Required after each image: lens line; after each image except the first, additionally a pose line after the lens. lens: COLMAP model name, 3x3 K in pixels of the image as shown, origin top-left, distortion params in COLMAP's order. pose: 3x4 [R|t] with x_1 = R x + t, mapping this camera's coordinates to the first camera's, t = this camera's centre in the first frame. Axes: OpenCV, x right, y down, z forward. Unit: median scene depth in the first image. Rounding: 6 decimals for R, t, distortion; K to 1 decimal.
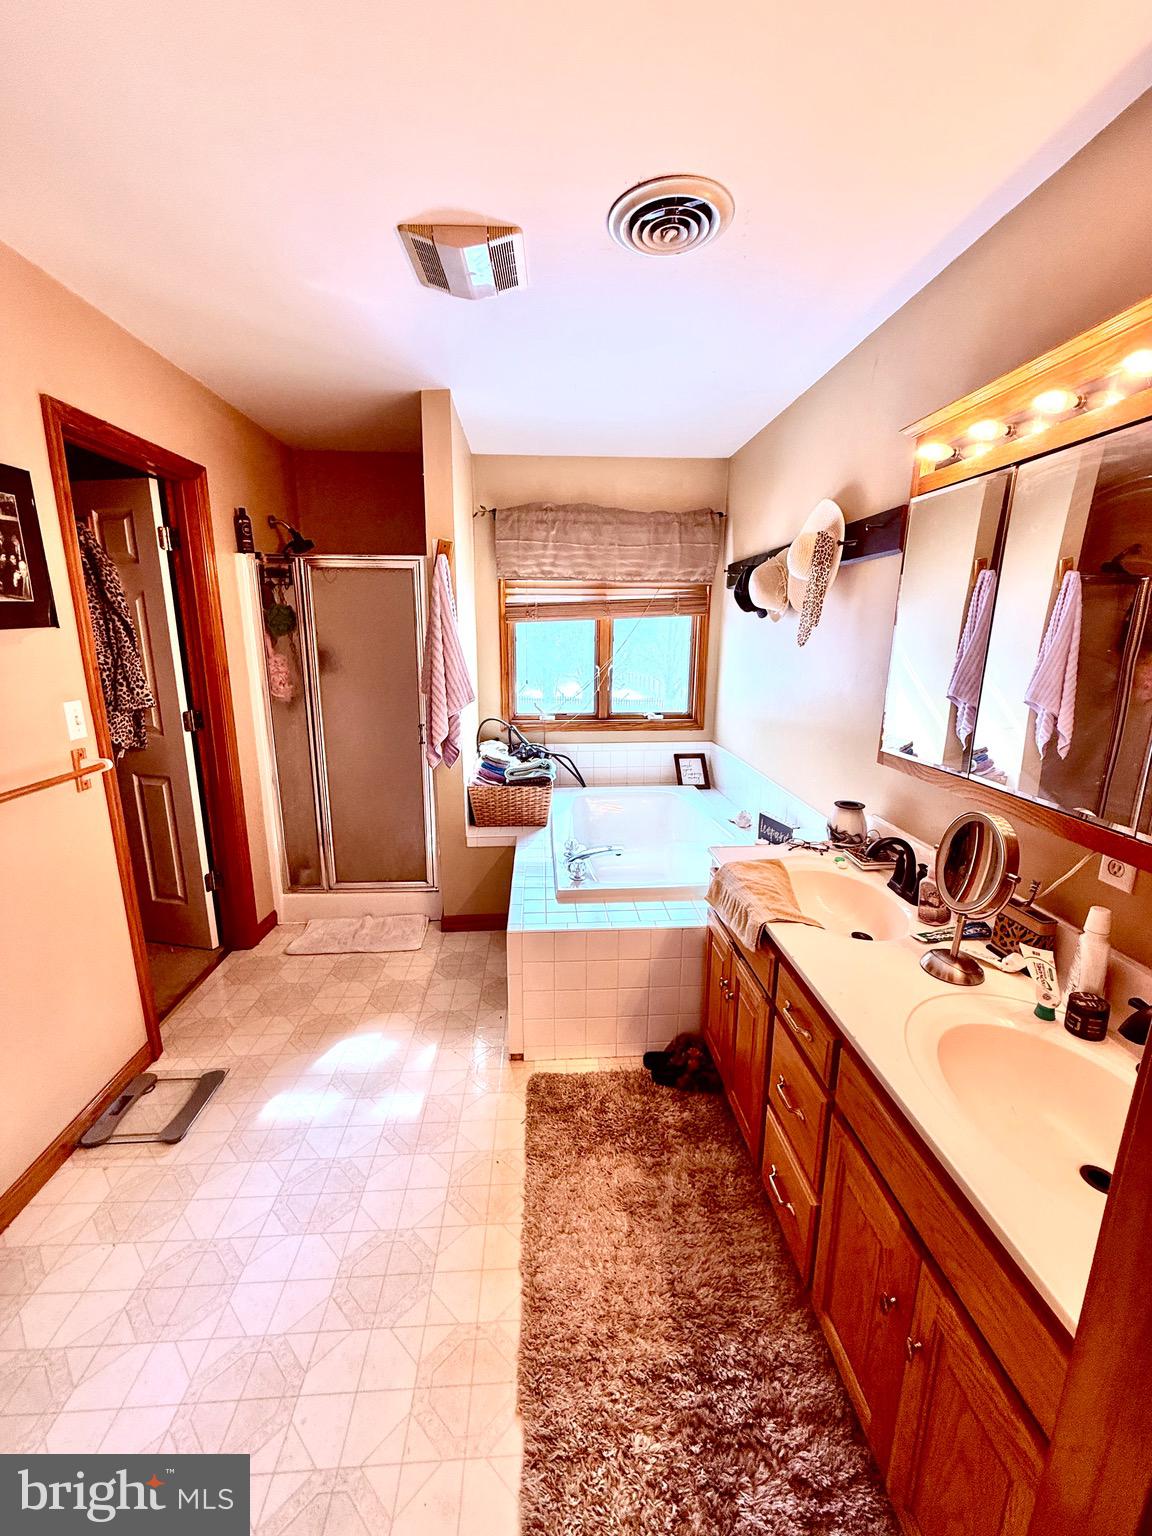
lens RADIAL K [[612.3, 0, 574.1], [0, 612.3, 767.0], [0, 0, 1]] dist [0.003903, 0.000321]
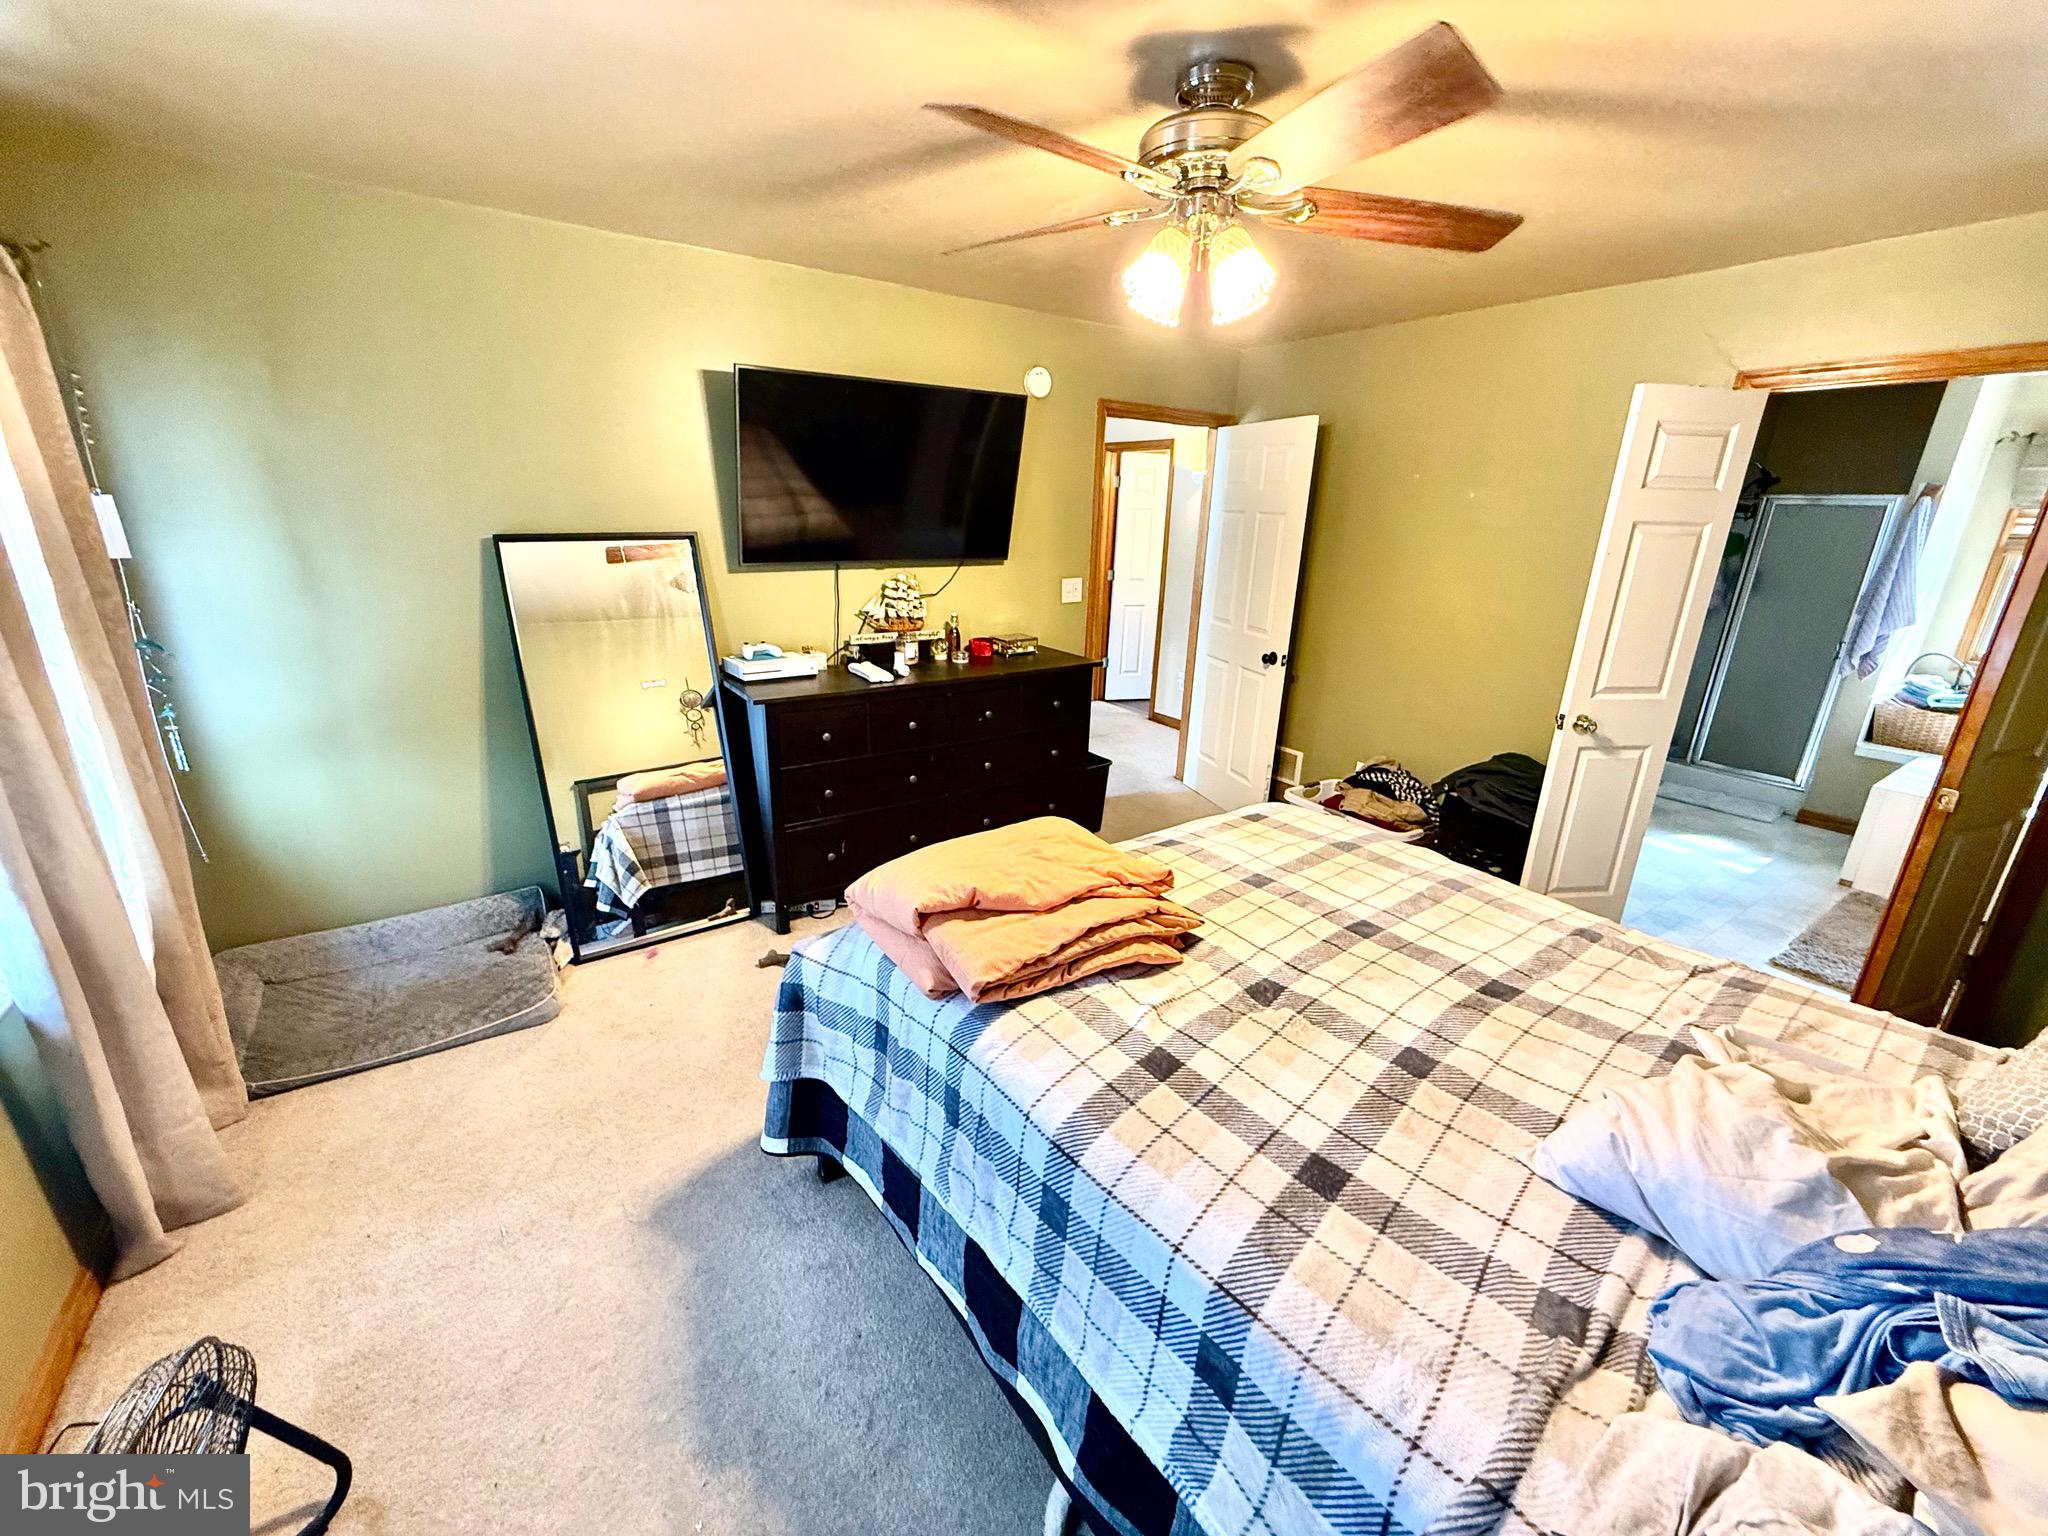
lens RADIAL K [[816.4, 0, 1025.6], [0, 816.4, 767.2], [0, 0, 1]] dist [0.003903, 0.000321]
pose [[0.520122, 0.266320, -0.811509, 0.278161], [-0.211089, 0.960750, 0.180003, 0.212566], [0.827595, 0.077677, 0.555925, -1.165328]]
